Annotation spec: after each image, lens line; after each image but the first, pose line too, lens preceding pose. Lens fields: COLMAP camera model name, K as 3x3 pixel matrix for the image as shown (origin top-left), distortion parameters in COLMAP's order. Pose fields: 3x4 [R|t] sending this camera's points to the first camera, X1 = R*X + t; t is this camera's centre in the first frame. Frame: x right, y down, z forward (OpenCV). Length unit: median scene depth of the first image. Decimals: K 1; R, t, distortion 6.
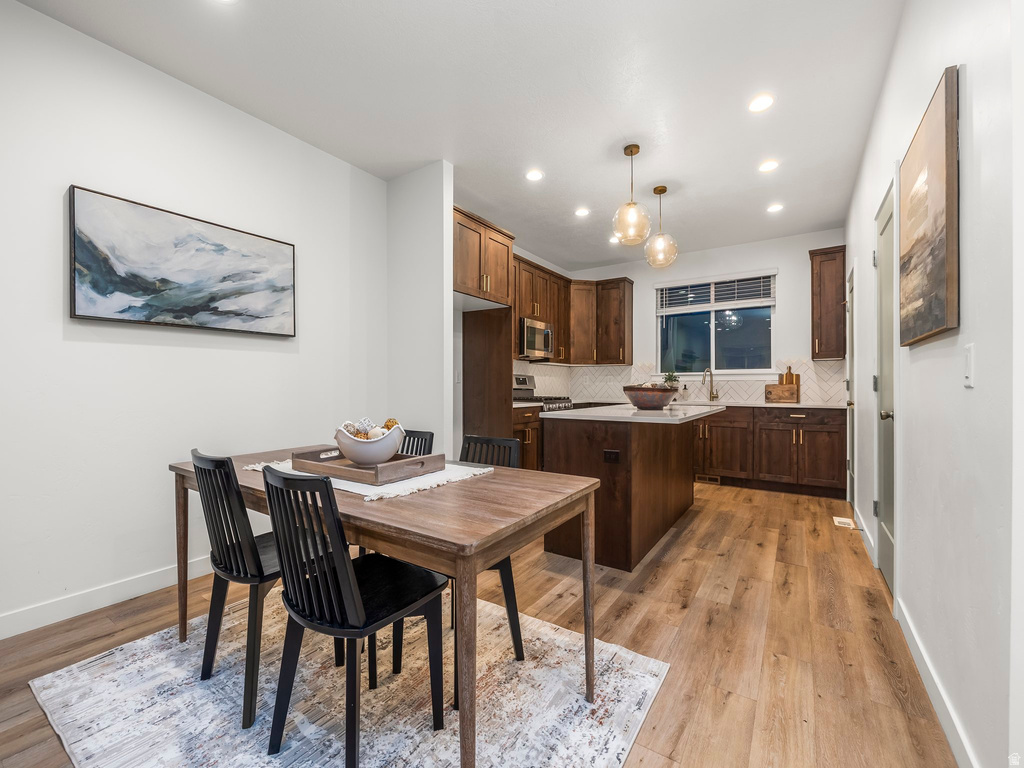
lens RADIAL K [[427.7, 0, 507.9], [0, 427.7, 384.1], [0, 0, 1]] dist [-0.000005, 0.000289]
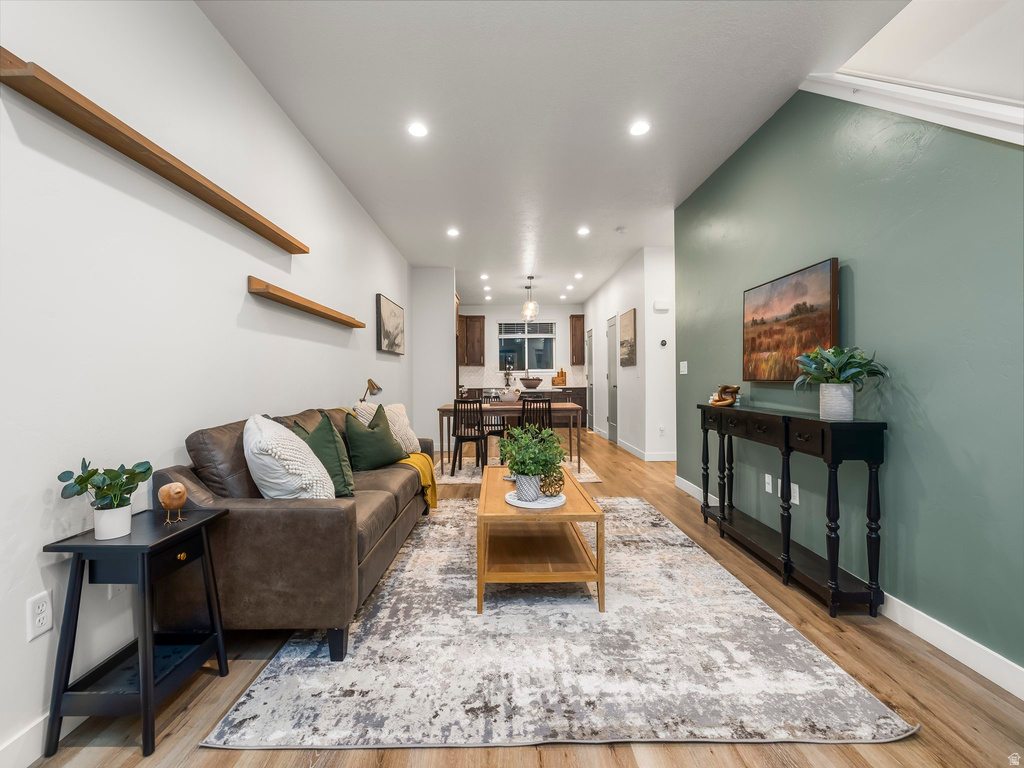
lens RADIAL K [[427.7, 0, 492.0], [0, 427.7, 376.6], [0, 0, 1]] dist [-0.000005, 0.000289]
pose [[0.838805, -0.005881, 0.544400, -0.765911], [0.007696, 0.999970, -0.001057, -0.001524], [-0.544377, 0.005076, 0.838825, -0.562505]]
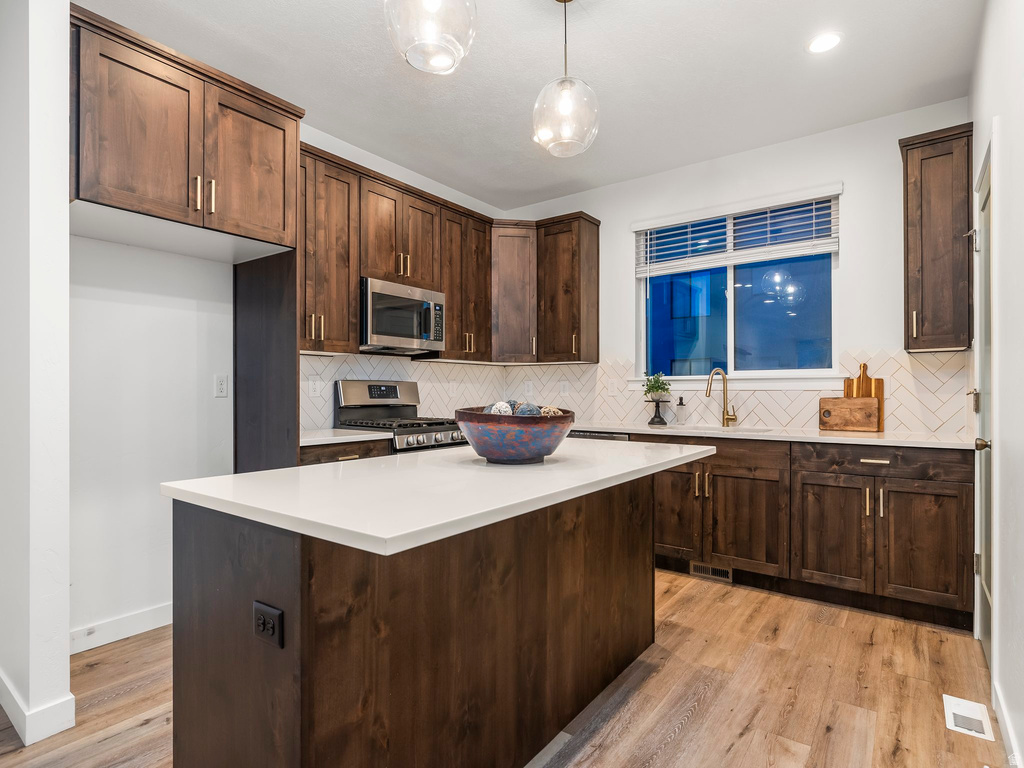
lens RADIAL K [[534.2, 0, 513.0], [0, 534.2, 391.4], [0, 0, 1]] dist [-0.003511, 0.000416]
pose [[0.999126, -0.001501, -0.041781, 0.252195], [0.001691, 0.999988, 0.004498, -0.011190], [0.041774, -0.004565, 0.999117, 0.320789]]
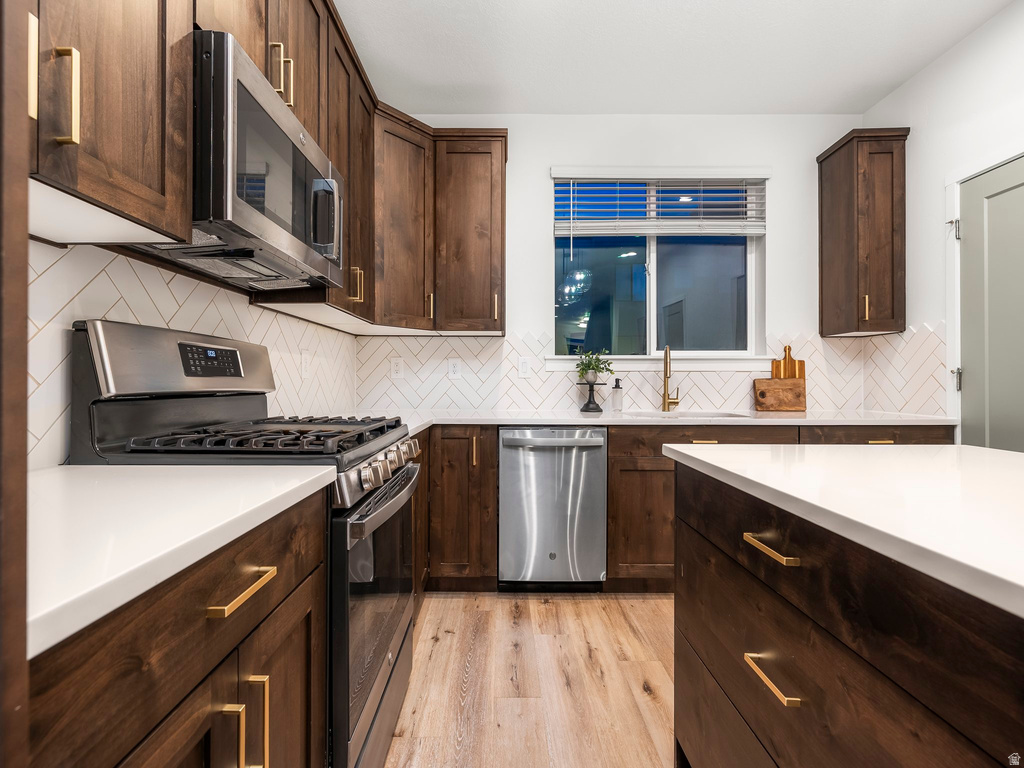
lens RADIAL K [[427.7, 0, 497.8], [0, 427.7, 382.8], [0, 0, 1]] dist [-0.000005, 0.000289]
pose [[0.831259, -0.001785, 0.555882, 0.033297], [-0.001616, 0.999983, 0.005629, 0.003739], [-0.555882, -0.005577, 0.831242, 0.764760]]
